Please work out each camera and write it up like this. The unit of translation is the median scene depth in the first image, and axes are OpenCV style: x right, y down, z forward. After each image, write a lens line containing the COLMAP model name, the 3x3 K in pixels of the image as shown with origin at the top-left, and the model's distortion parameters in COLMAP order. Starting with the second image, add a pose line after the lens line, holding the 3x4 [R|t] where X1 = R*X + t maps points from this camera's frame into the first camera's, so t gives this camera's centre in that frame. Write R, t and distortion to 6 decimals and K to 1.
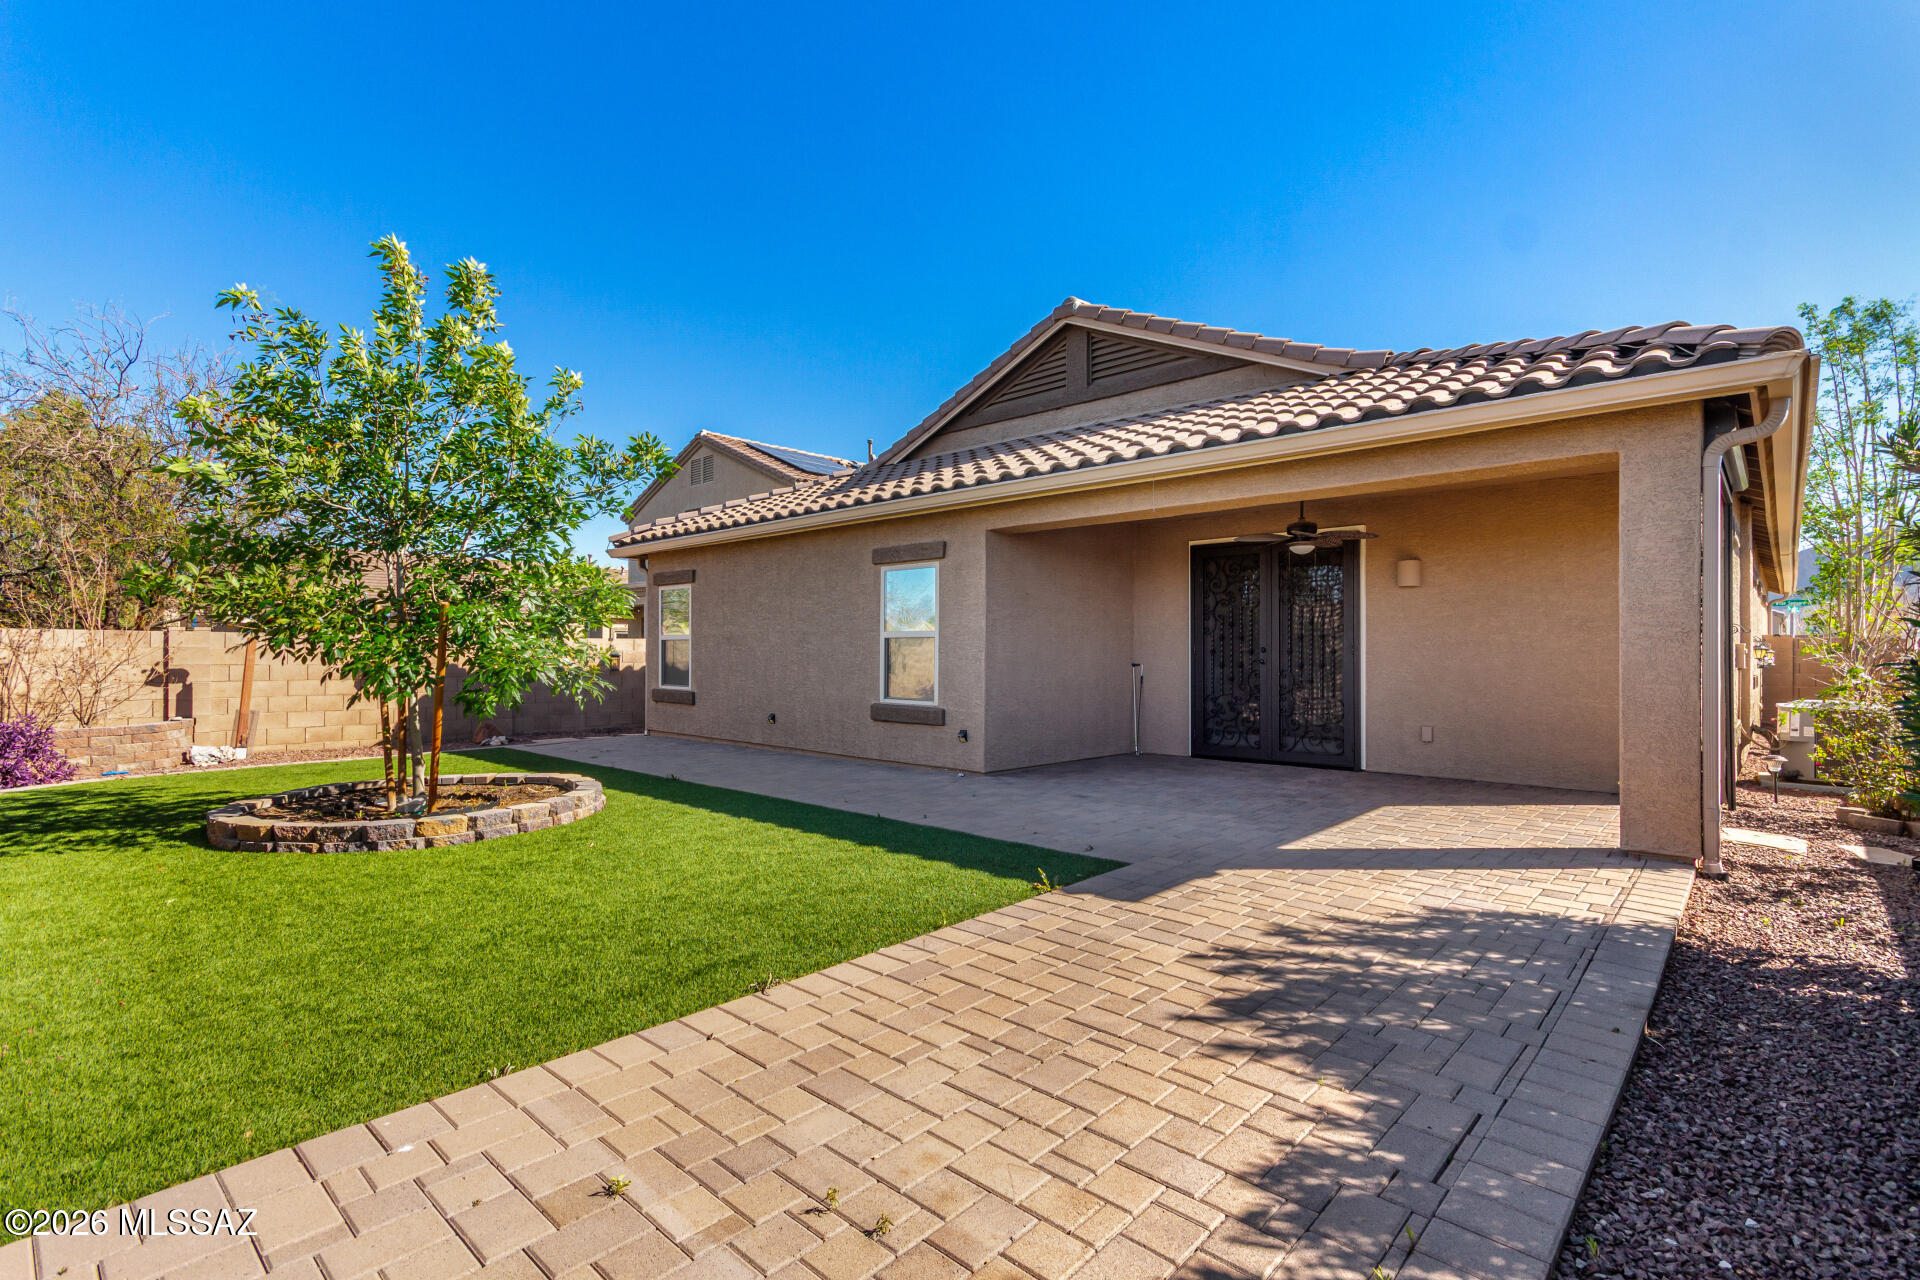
lens RADIAL K [[890.2, 0, 994.0], [0, 890.2, 645.9], [0, 0, 1]] dist [0.004417, 0.000915]
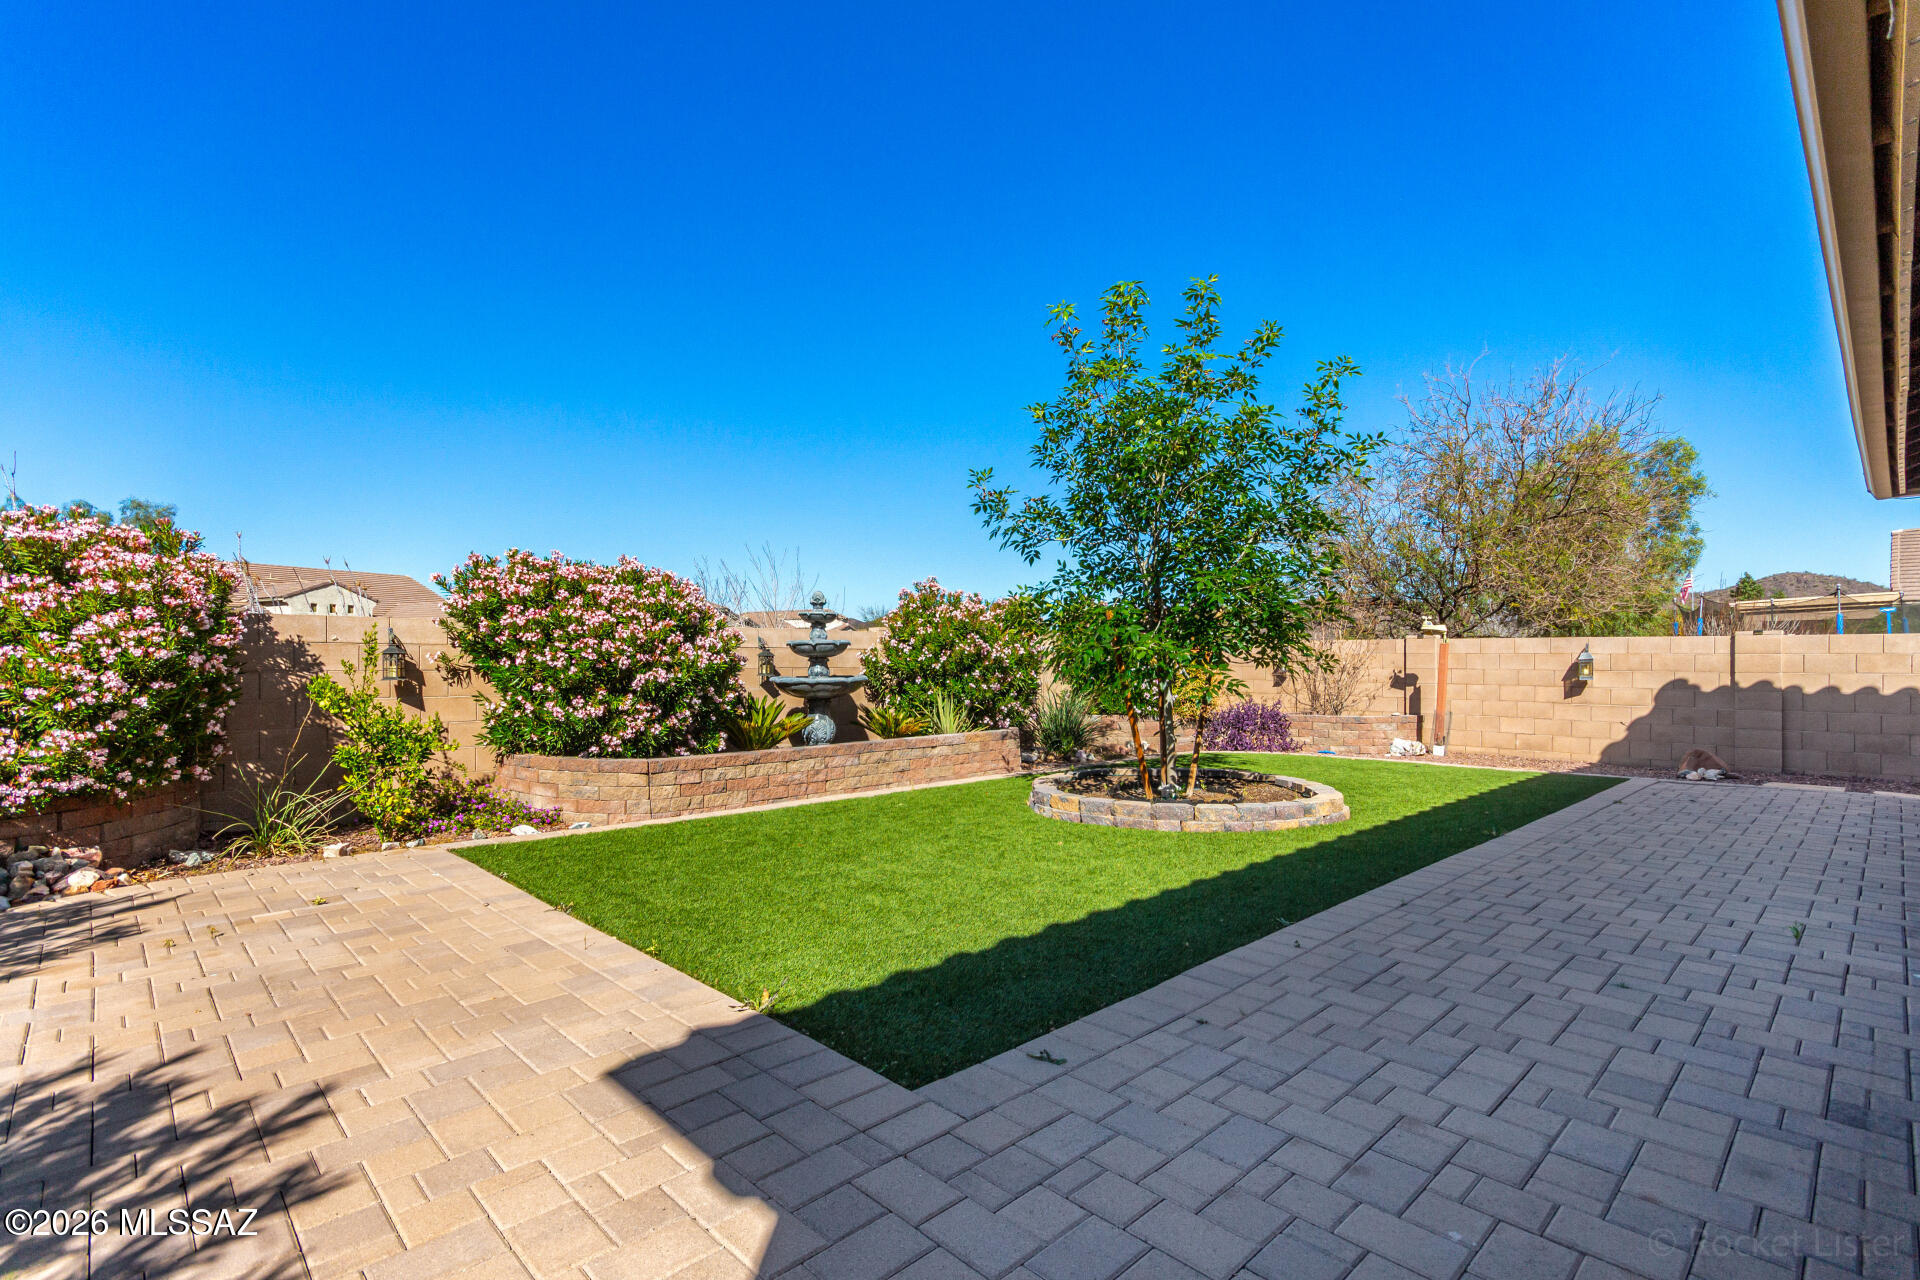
lens RADIAL K [[890.2, 0, 994.0], [0, 890.2, 645.9], [0, 0, 1]] dist [0.004417, 0.000915]
pose [[-0.057982, -0.015328, -0.998200, 0.273244], [0.005525, 0.999862, -0.015675, 0.004486], [0.998302, -0.006424, -0.057889, 0.475911]]
